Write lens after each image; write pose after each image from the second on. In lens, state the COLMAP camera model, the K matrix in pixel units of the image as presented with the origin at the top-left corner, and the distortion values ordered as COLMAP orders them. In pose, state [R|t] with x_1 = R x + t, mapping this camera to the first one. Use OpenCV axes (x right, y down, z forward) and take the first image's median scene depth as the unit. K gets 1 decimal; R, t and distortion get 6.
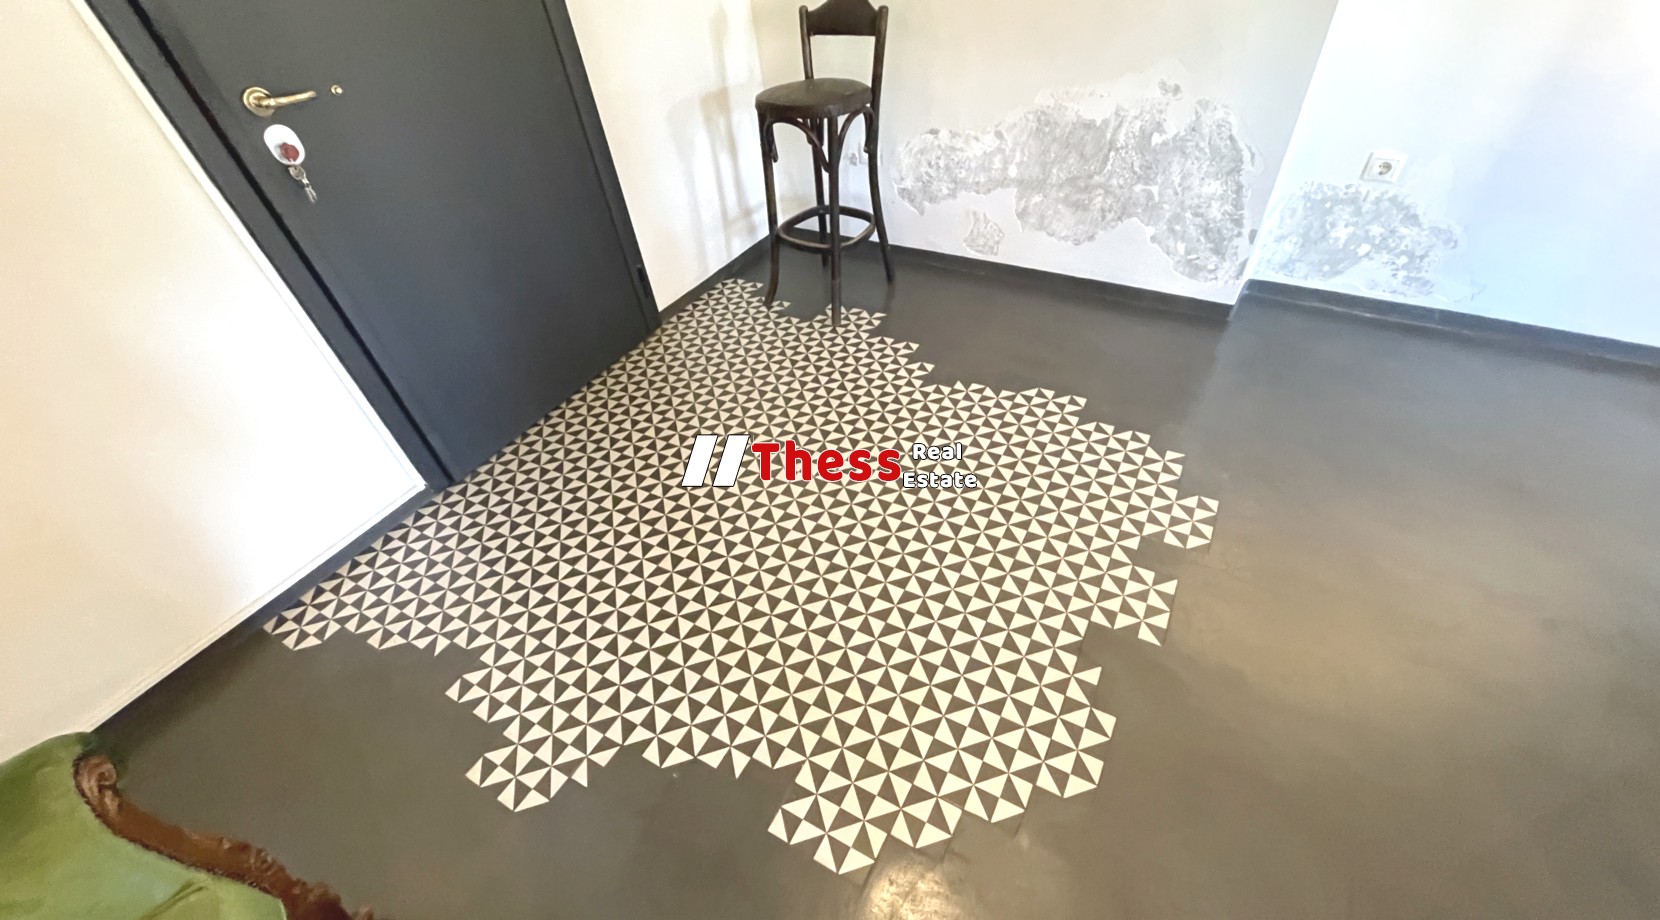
lens RADIAL K [[653.1, 0, 830.0], [0, 653.1, 460.0], [0, 0, 1]] dist [-0.001168, 0.000080]
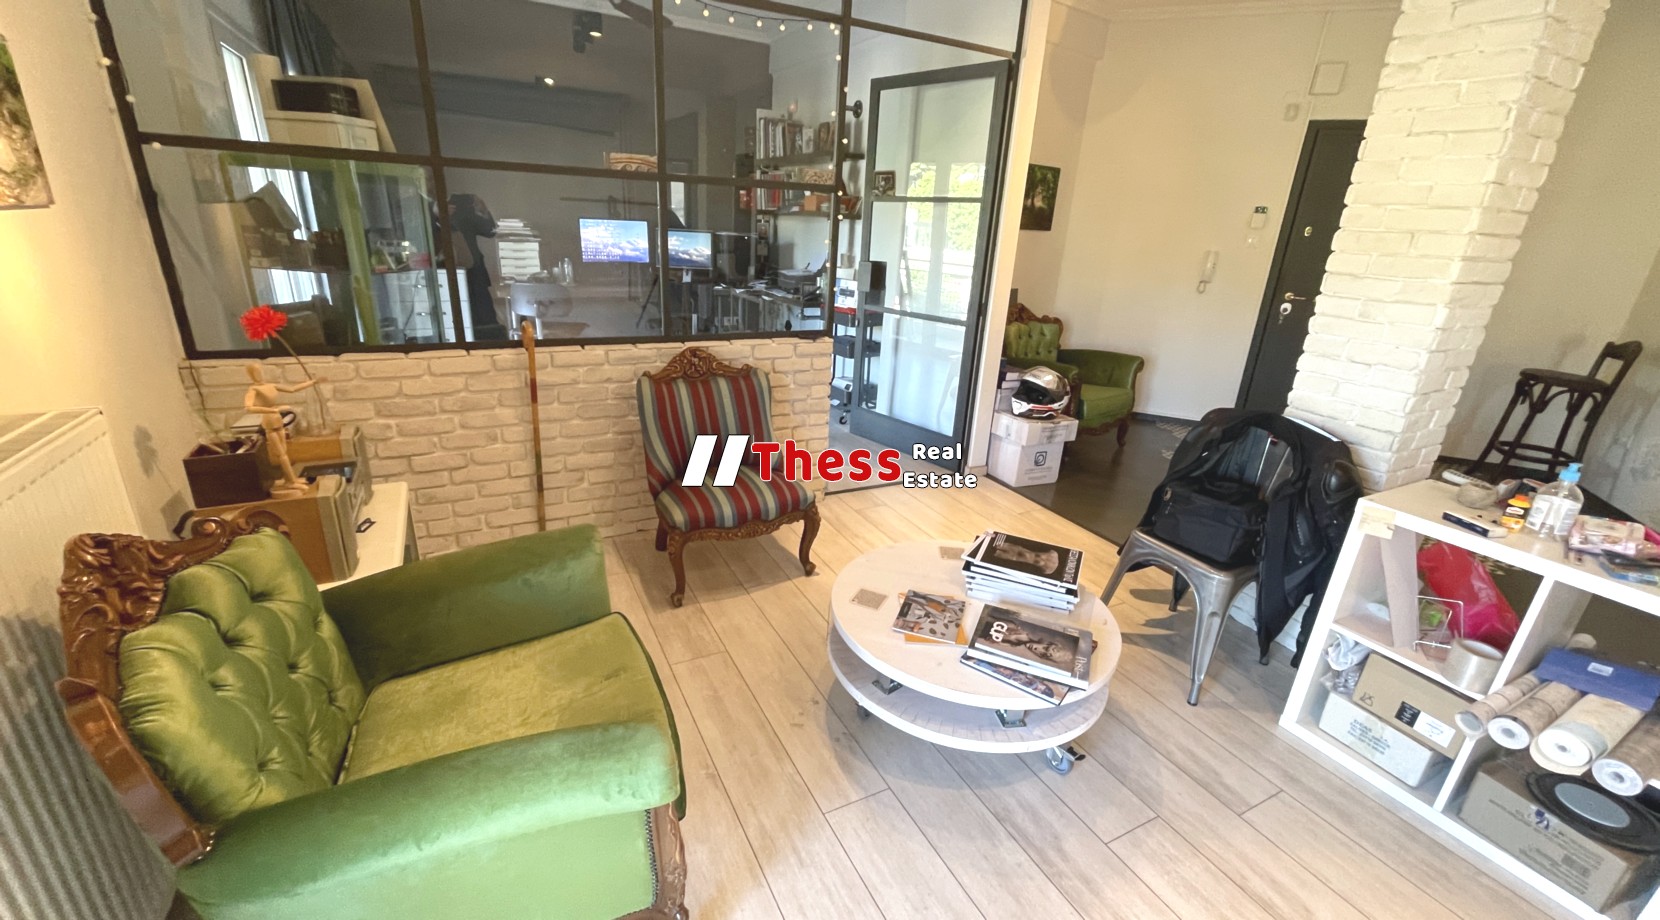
lens RADIAL K [[667.6, 0, 828.7], [0, 667.6, 456.8], [0, 0, 1]] dist [-0.003769, 0.000278]
pose [[0.109340, 0.424297, -0.898897, 1.529272], [-0.715727, 0.661139, 0.225011, 0.615021], [0.689767, 0.618763, 0.375970, -0.942942]]
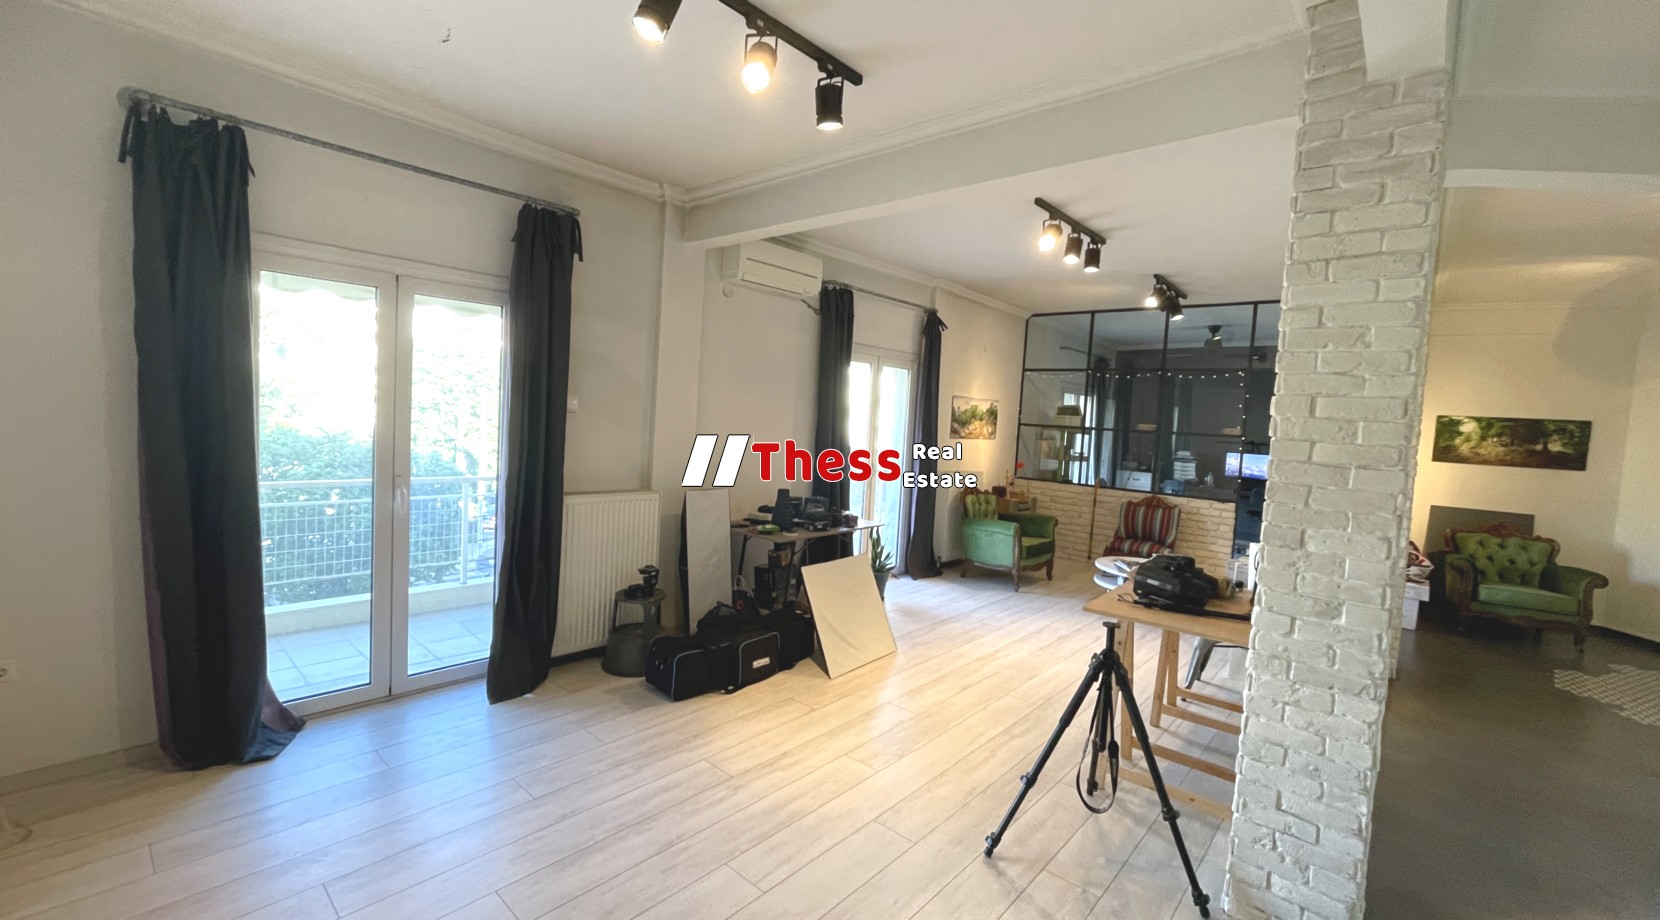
lens RADIAL K [[670.0, 0, 830.4], [0, 670.0, 456.6], [0, 0, 1]] dist [-0.001053, 0.000086]
pose [[-0.884445, 0.070889, -0.461228, 3.182288], [-0.296759, 0.677335, 0.673165, -0.950190], [0.360126, 0.732251, -0.578029, 0.454851]]
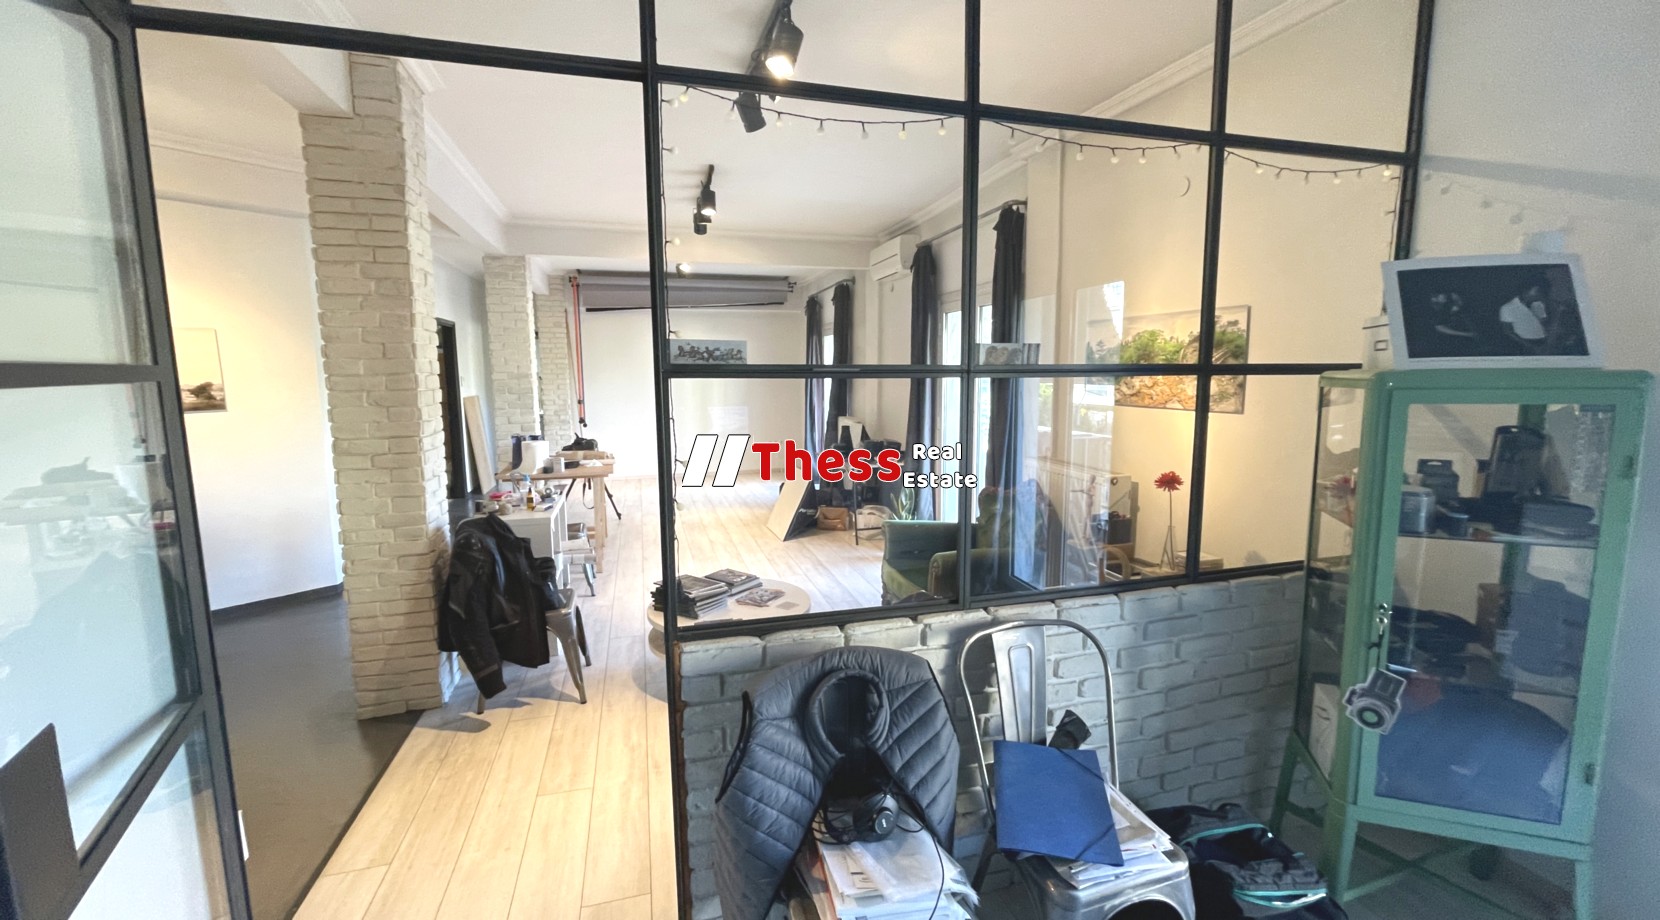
lens RADIAL K [[670.7, 0, 829.5], [0, 670.7, 455.3], [0, 0, 1]] dist [-0.001383, 0.000901]
pose [[0.085905, -0.034640, 0.995701, -0.769657], [0.671448, 0.740353, -0.032173, 0.765335], [-0.736056, 0.671325, 0.086859, -0.886846]]
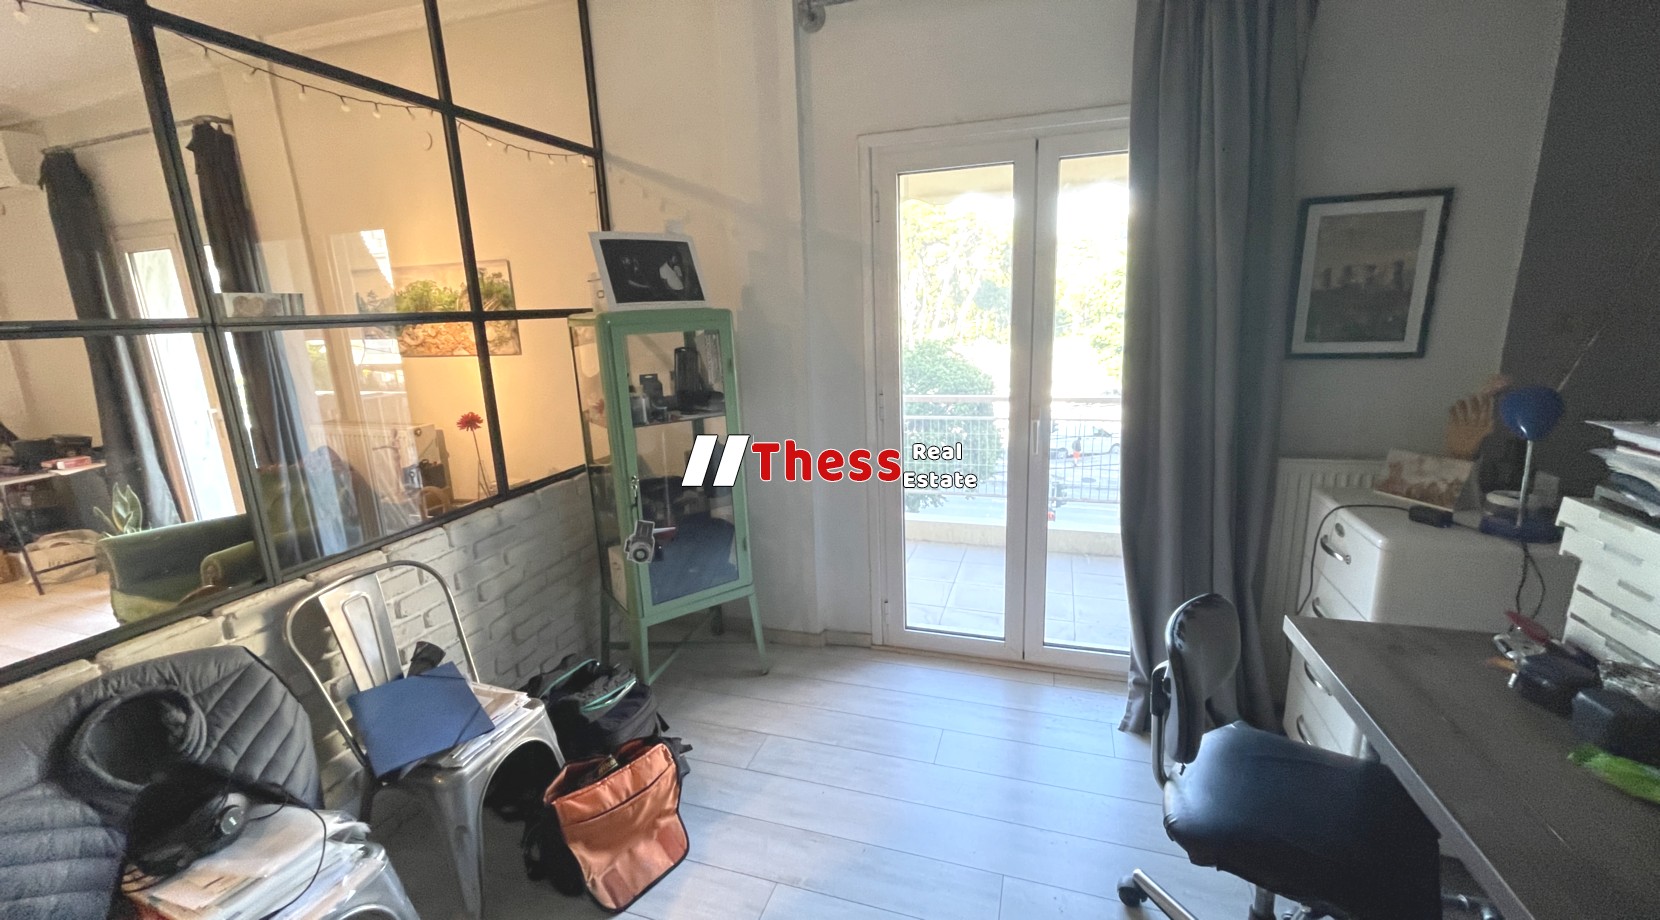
lens RADIAL K [[670.7, 0, 829.5], [0, 670.7, 455.3], [0, 0, 1]] dist [-0.001383, 0.000901]
pose [[-0.764376, -0.019539, 0.644475, -0.925624], [0.509416, 0.594431, 0.622212, 0.747664], [-0.395253, 0.803909, -0.444415, -0.833673]]
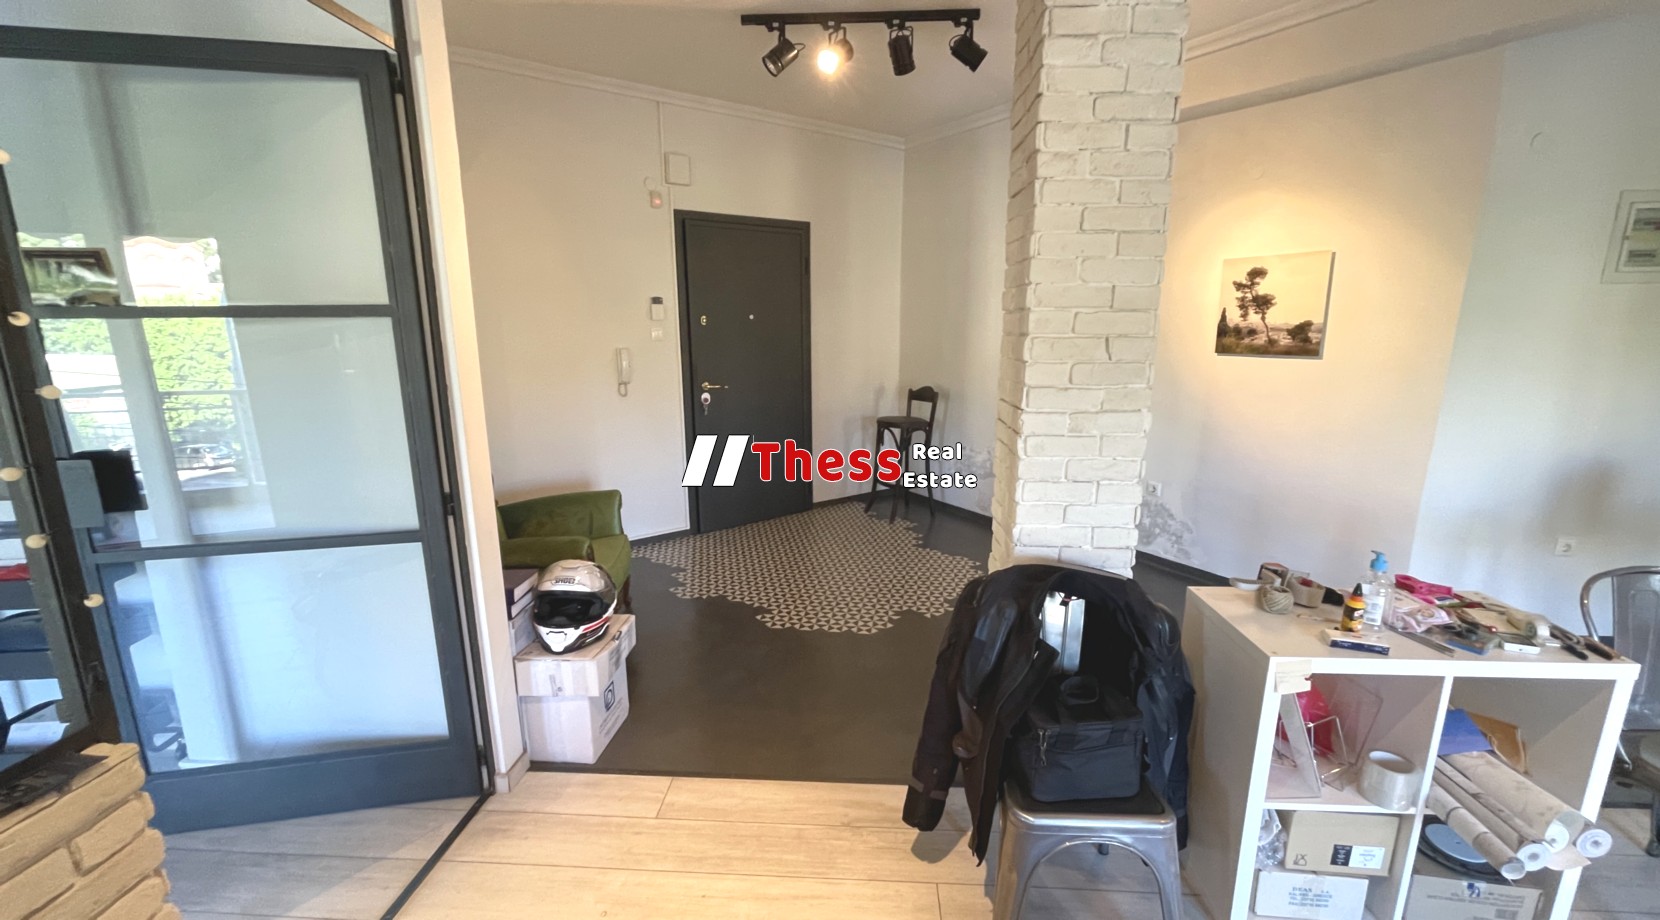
lens RADIAL K [[667.6, 0, 828.7], [0, 667.6, 456.8], [0, 0, 1]] dist [-0.003769, 0.000278]
pose [[0.909242, 0.167347, -0.381147, 0.665262], [-0.333086, 0.841656, -0.425052, 0.630245], [0.249664, 0.513430, 0.821010, -0.920579]]
